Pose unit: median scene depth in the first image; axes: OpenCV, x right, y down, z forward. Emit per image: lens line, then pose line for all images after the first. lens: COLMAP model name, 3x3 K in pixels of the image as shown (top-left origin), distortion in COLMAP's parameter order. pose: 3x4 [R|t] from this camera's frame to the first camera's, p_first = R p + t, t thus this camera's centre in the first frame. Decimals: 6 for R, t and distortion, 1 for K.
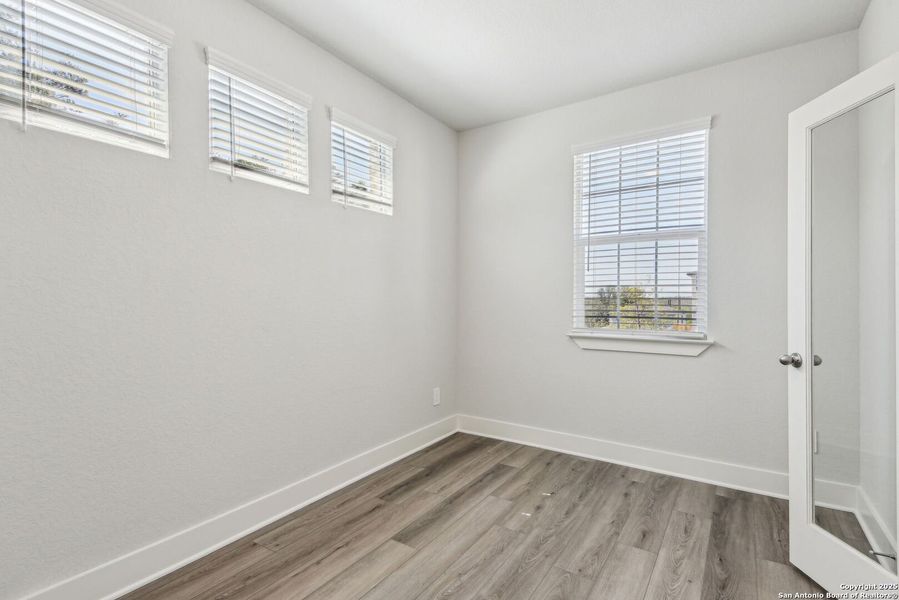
lens RADIAL K [[430.4, 0, 449.5], [0, 430.4, 300.0], [0, 0, 1]] dist [0.097264, -0.046163]
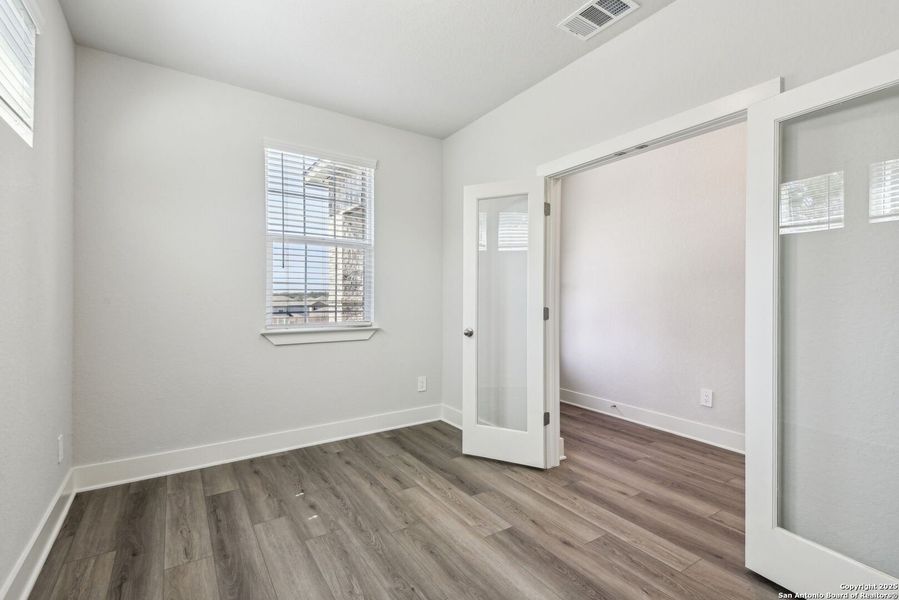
lens RADIAL K [[402.3, 0, 447.2], [0, 402.3, 297.2], [0, 0, 1]] dist [0.087163, -0.047586]
pose [[0.413313, -0.000061, 0.910589, -0.434238], [-0.005290, 0.999983, 0.002468, -0.002557], [-0.910574, -0.005837, 0.413306, 0.288493]]
